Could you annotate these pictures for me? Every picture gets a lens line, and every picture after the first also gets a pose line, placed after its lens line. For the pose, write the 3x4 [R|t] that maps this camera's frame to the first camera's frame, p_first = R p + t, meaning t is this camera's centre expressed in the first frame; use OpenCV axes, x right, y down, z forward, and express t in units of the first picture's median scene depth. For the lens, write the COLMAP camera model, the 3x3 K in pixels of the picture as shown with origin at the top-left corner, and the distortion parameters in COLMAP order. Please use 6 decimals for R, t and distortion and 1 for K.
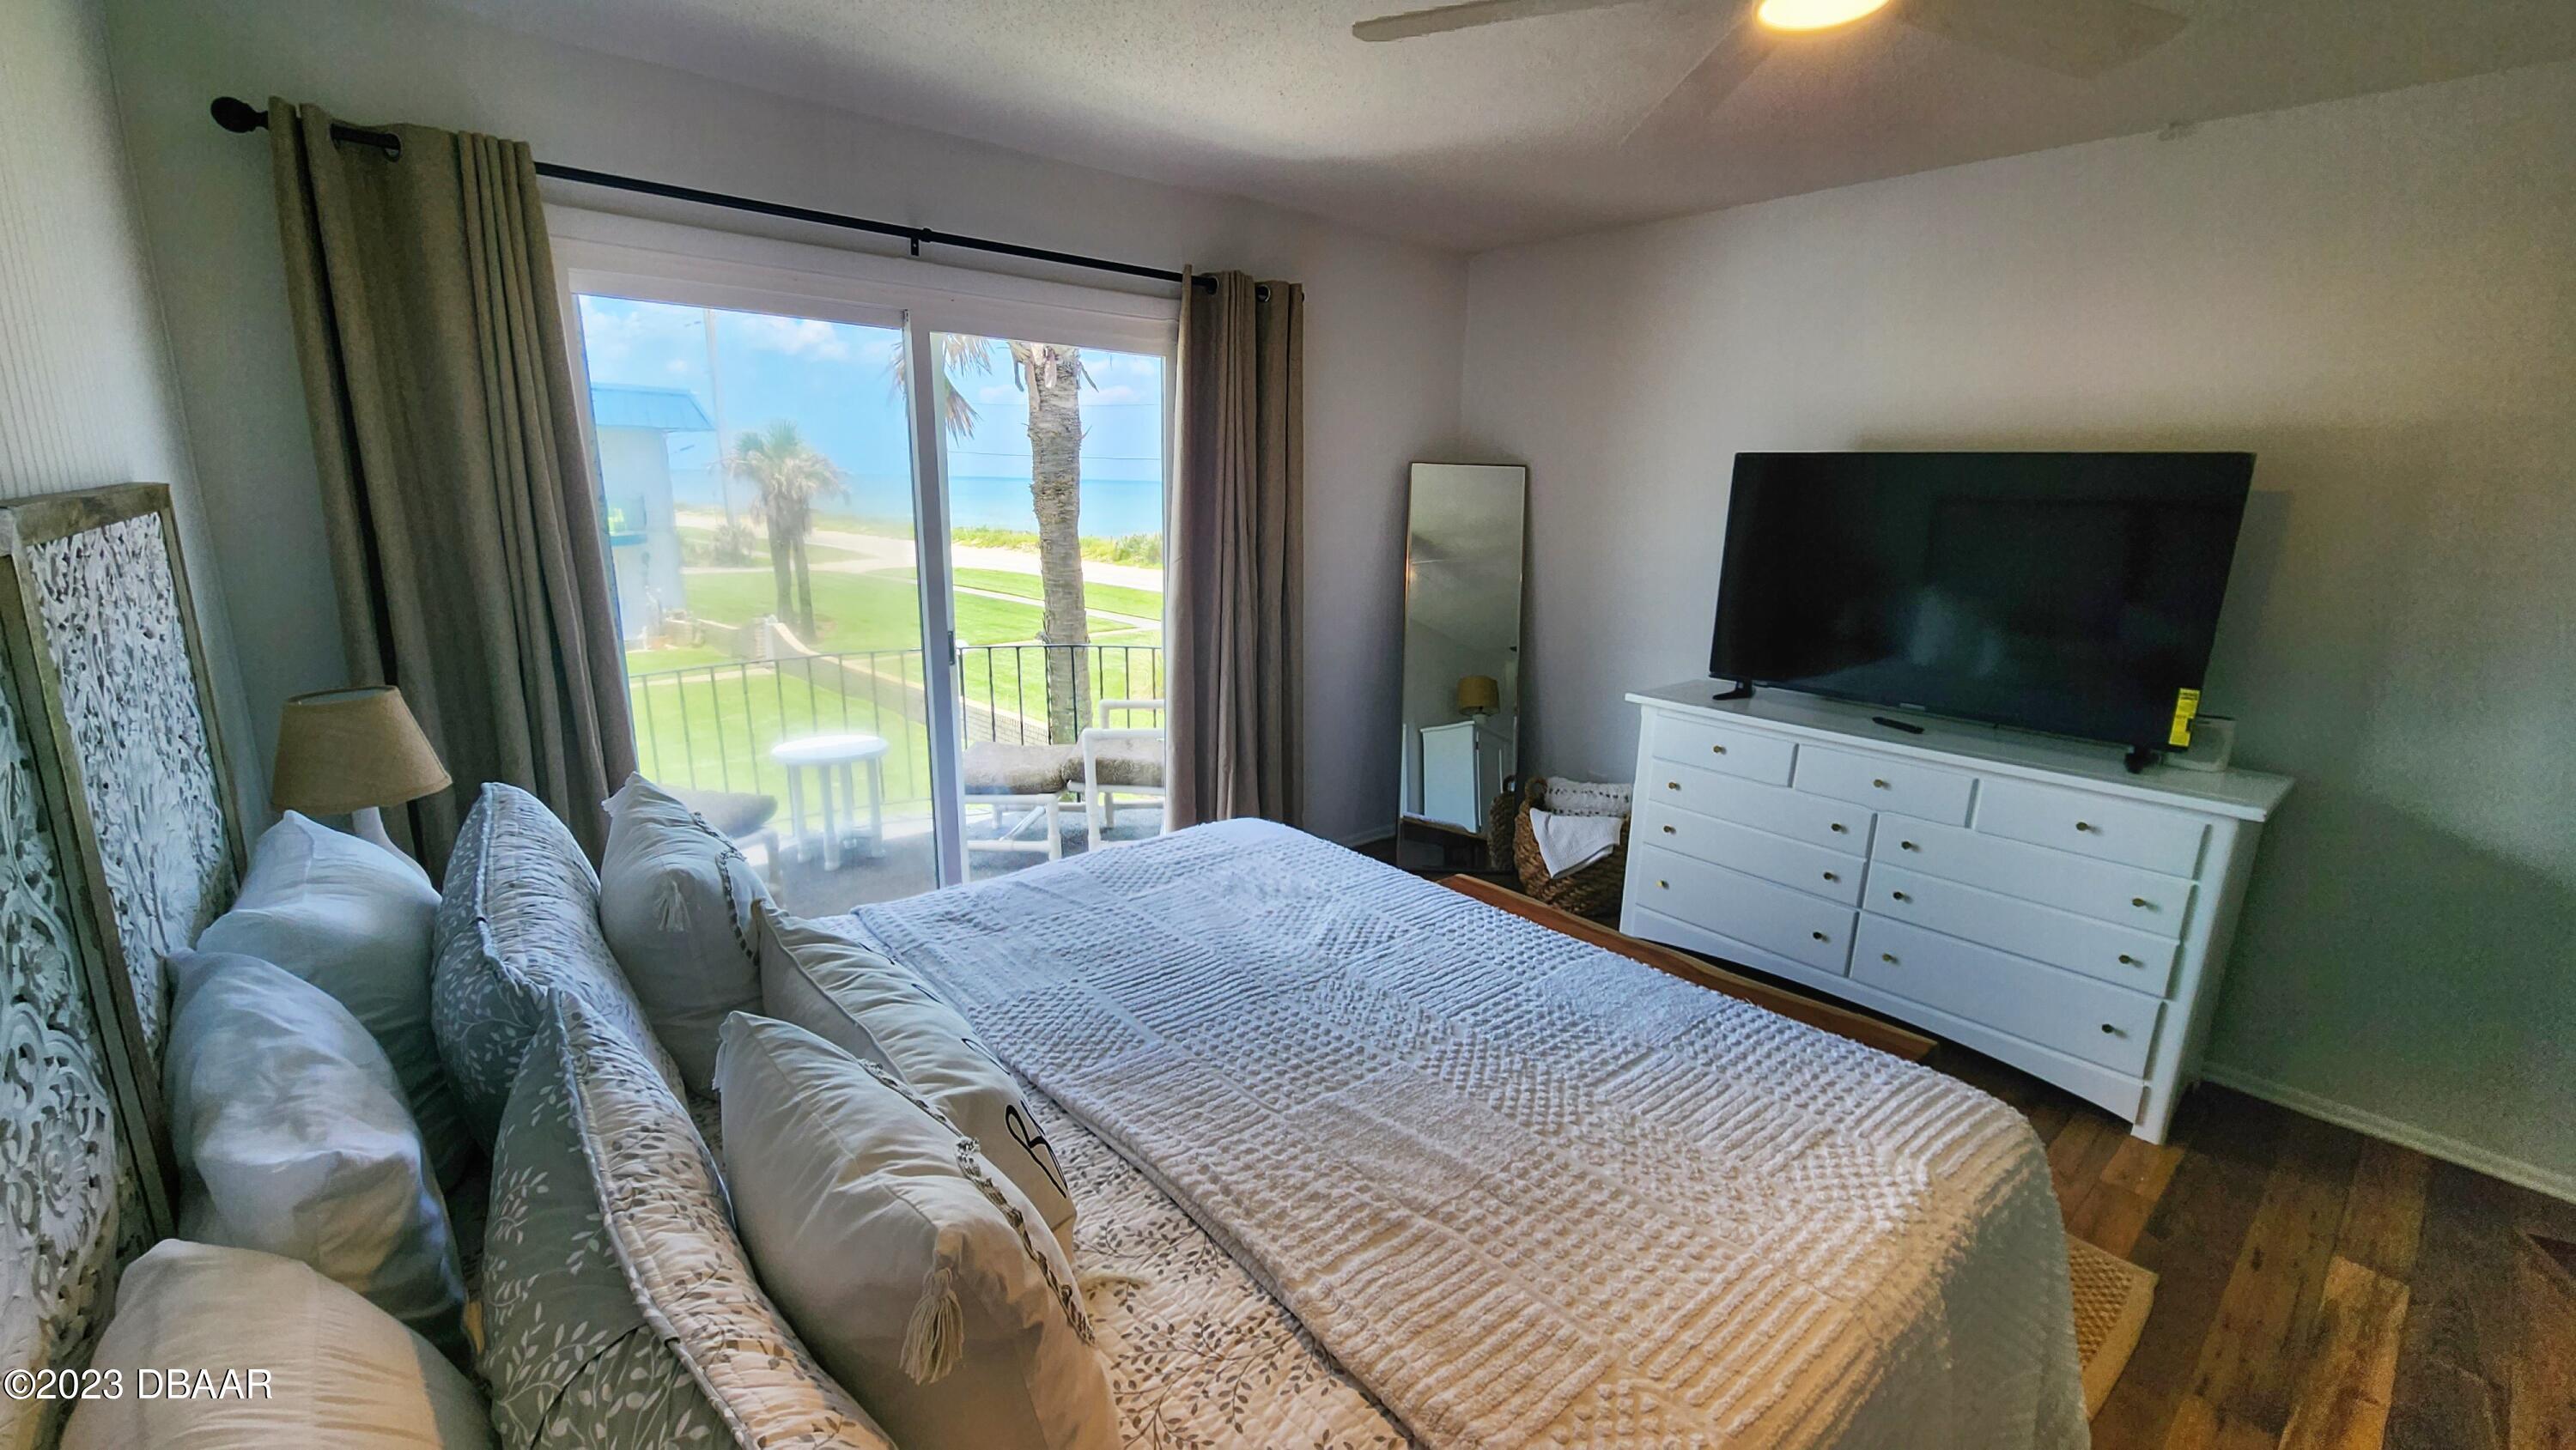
lens RADIAL K [[1005.9, 0, 1216.6], [0, 1005.9, 729.6], [0, 0, 1]] dist [0.010462, -0.000189]
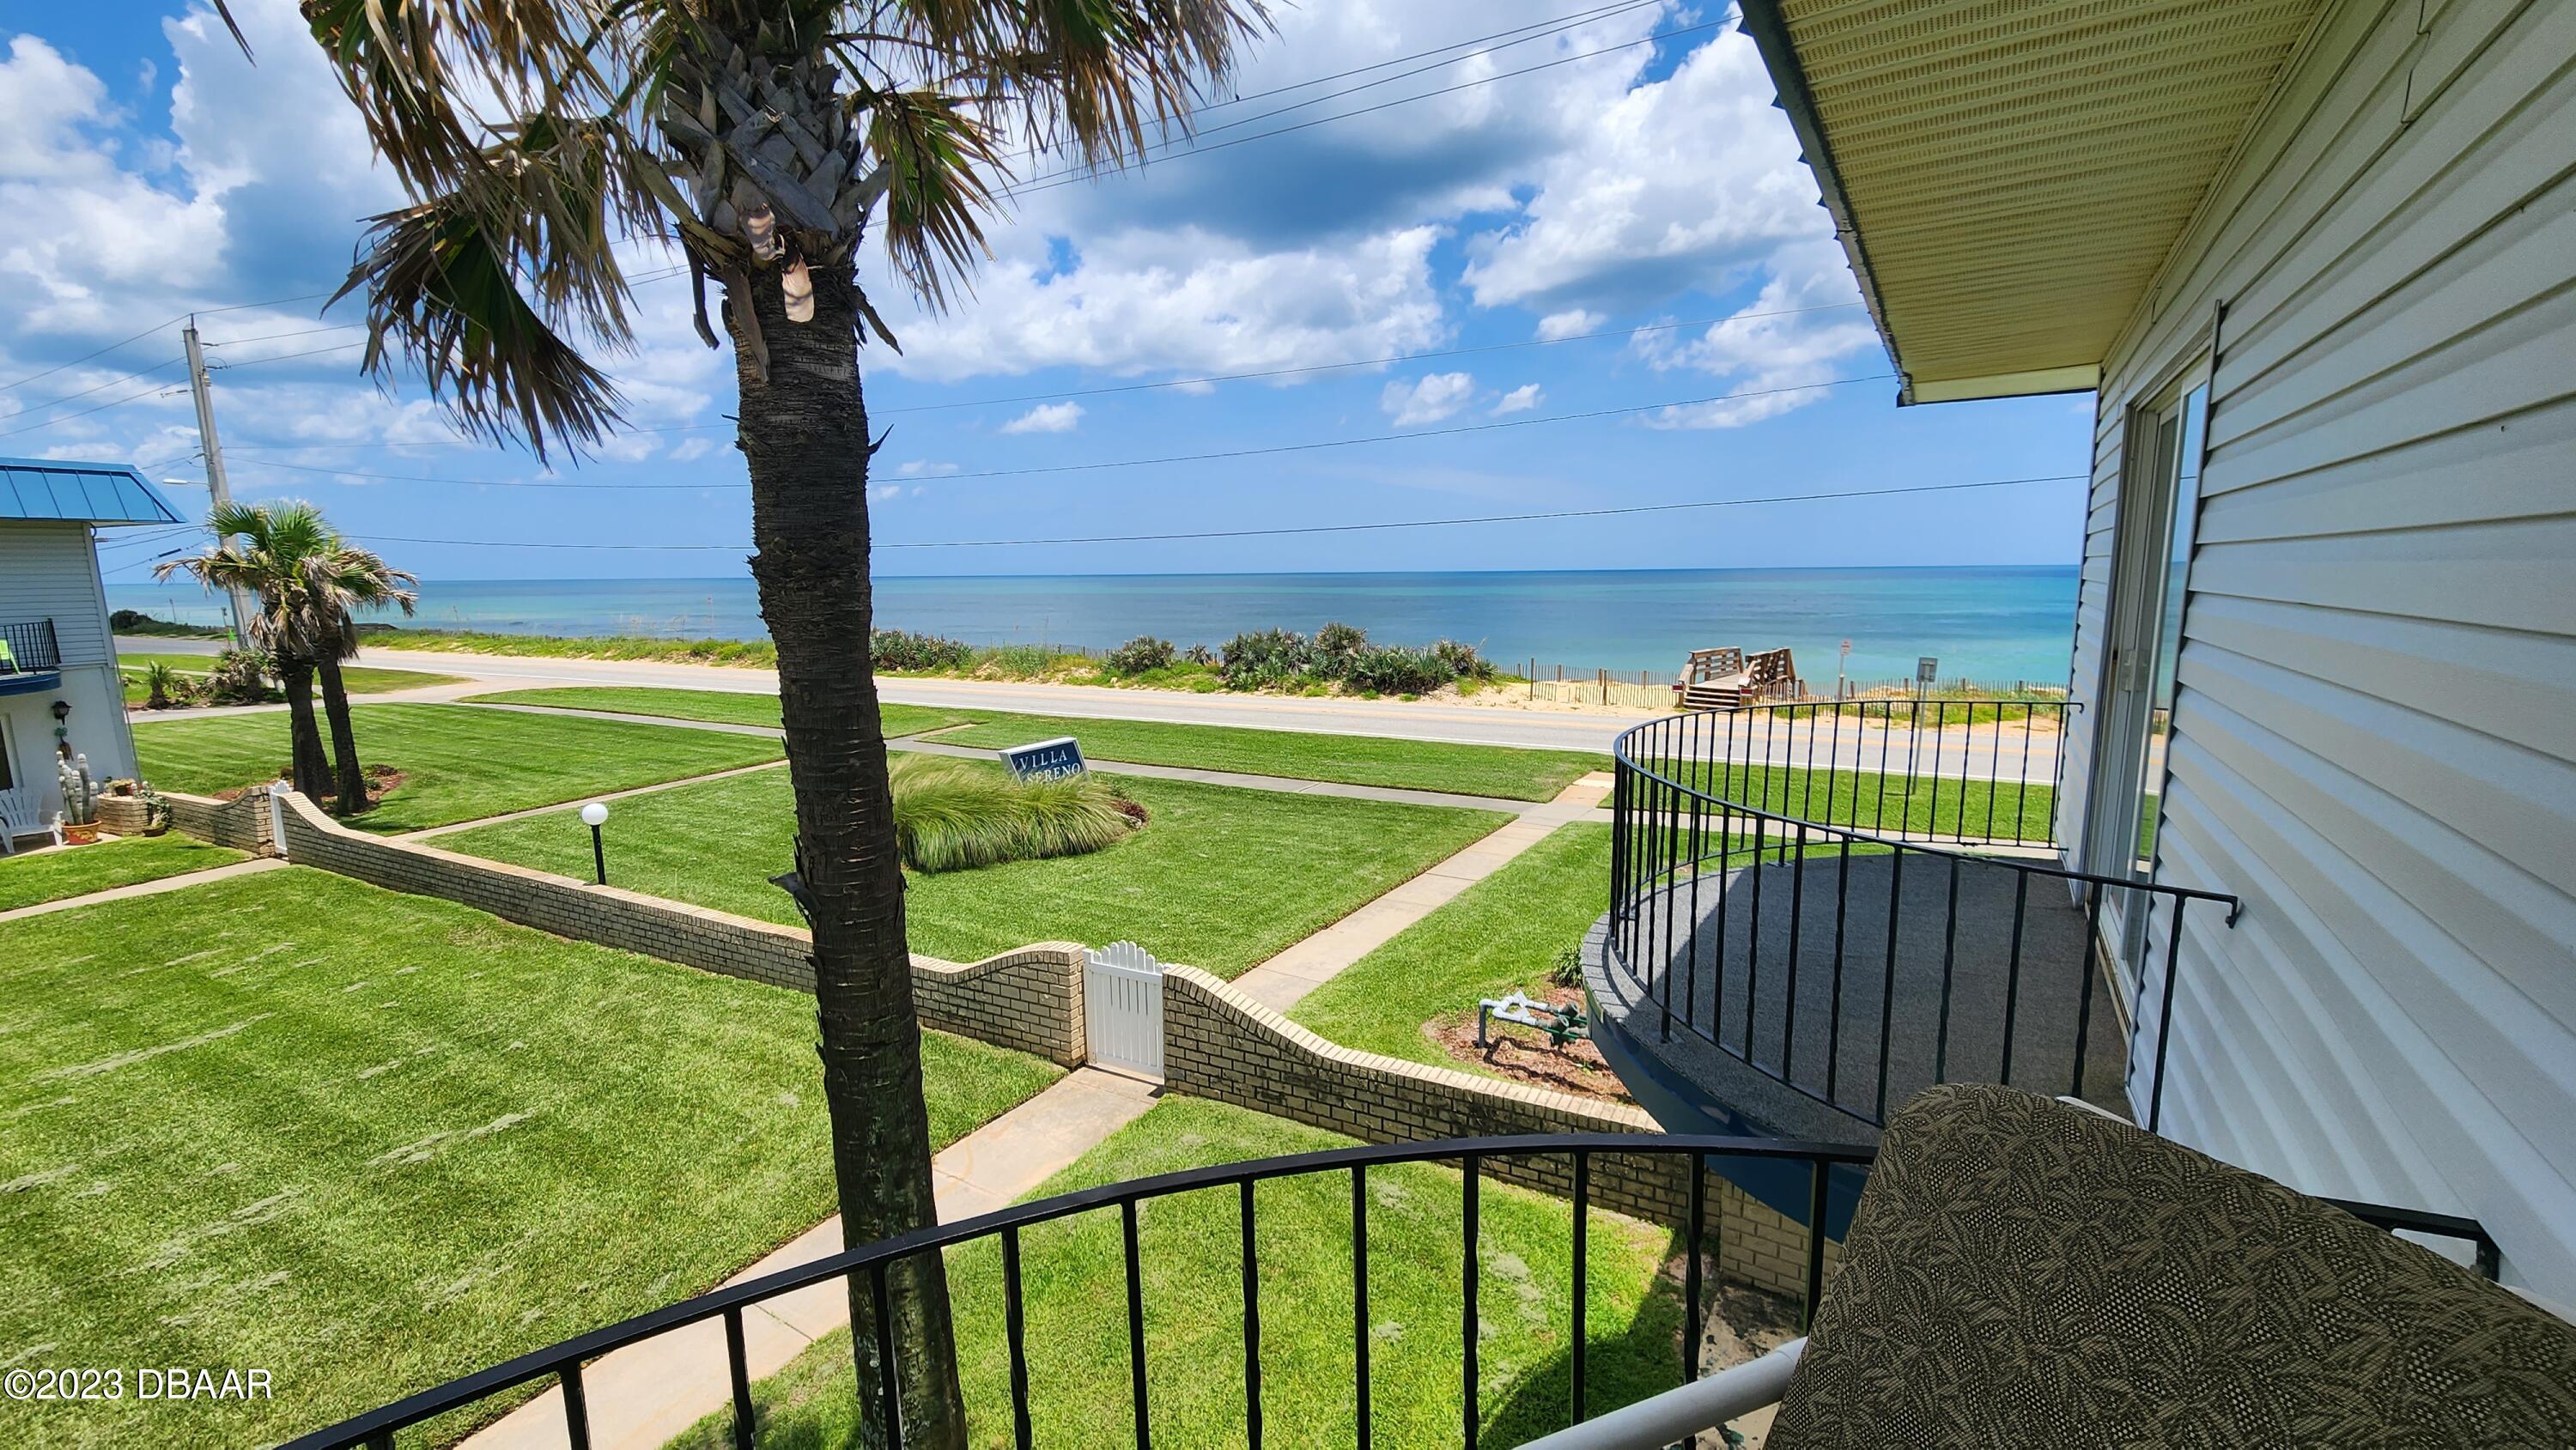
lens RADIAL K [[1005.9, 0, 1216.6], [0, 1005.9, 729.6], [0, 0, 1]] dist [0.010462, -0.000189]
pose [[0.950695, -0.084351, 0.298436, -0.035470], [0.108610, 0.991916, -0.065626, -0.032308], [-0.290487, 0.094804, 0.952171, 0.144910]]
